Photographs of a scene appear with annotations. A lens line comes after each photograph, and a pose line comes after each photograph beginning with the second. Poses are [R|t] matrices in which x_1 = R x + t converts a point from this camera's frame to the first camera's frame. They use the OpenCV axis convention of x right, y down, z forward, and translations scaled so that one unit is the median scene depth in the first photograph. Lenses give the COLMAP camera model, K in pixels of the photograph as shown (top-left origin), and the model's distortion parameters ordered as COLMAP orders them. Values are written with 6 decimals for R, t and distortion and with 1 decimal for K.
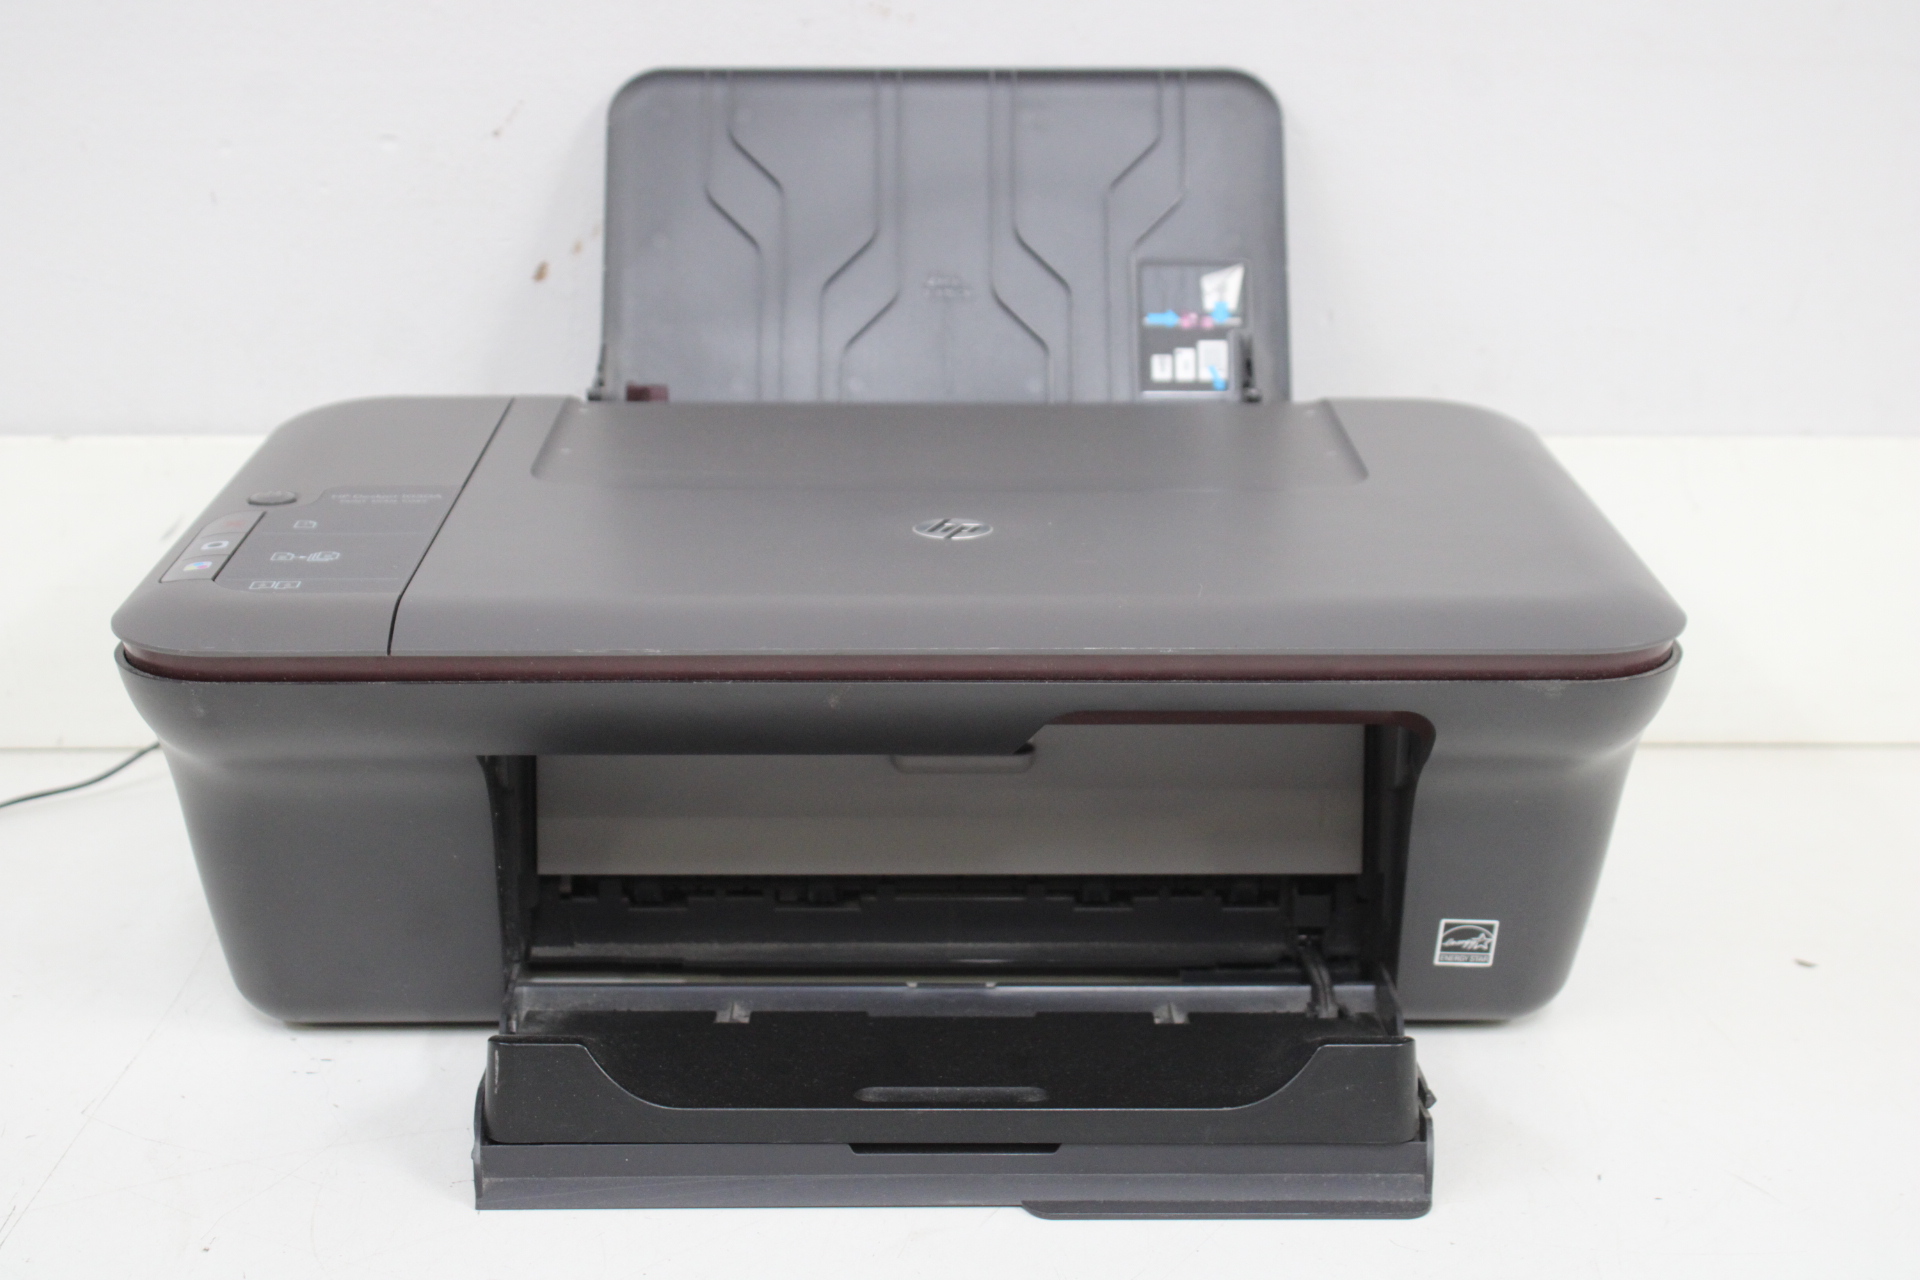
lens RADIAL K [[3136.7, 0, 960.0], [0, 3136.7, 640.0], [0, 0, 1]] dist [0.043240, -0.123922]
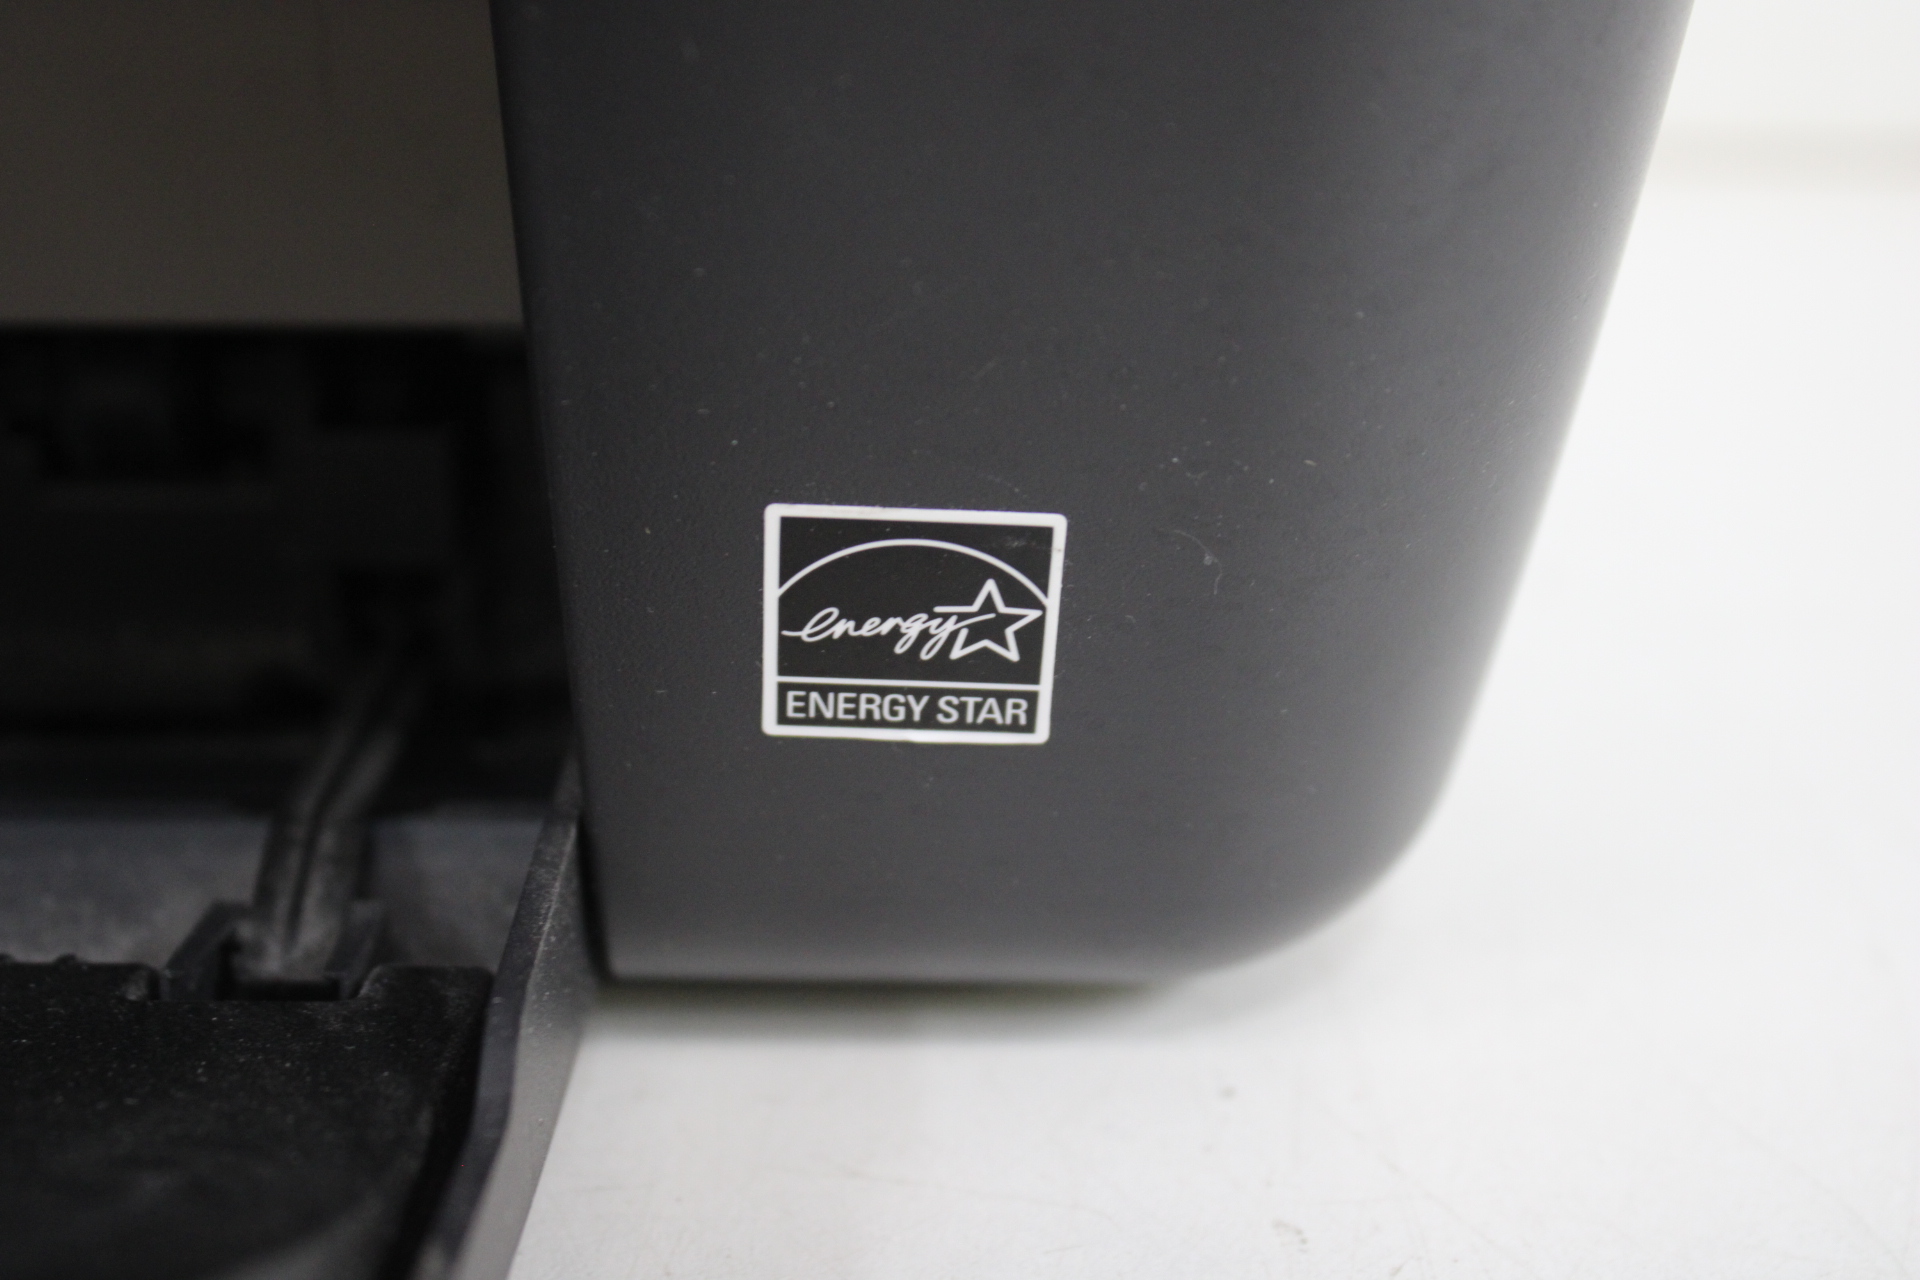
lens RADIAL K [[3136.7, 0, 960.0], [0, 3136.7, 640.0], [0, 0, 1]] dist [0.043240, -0.123922]
pose [[0.999997, -0.000974, -0.002107, 0.164553], [0.001186, 0.994655, 0.103243, 0.077317], [0.001995, -0.103246, 0.994654, 0.808924]]
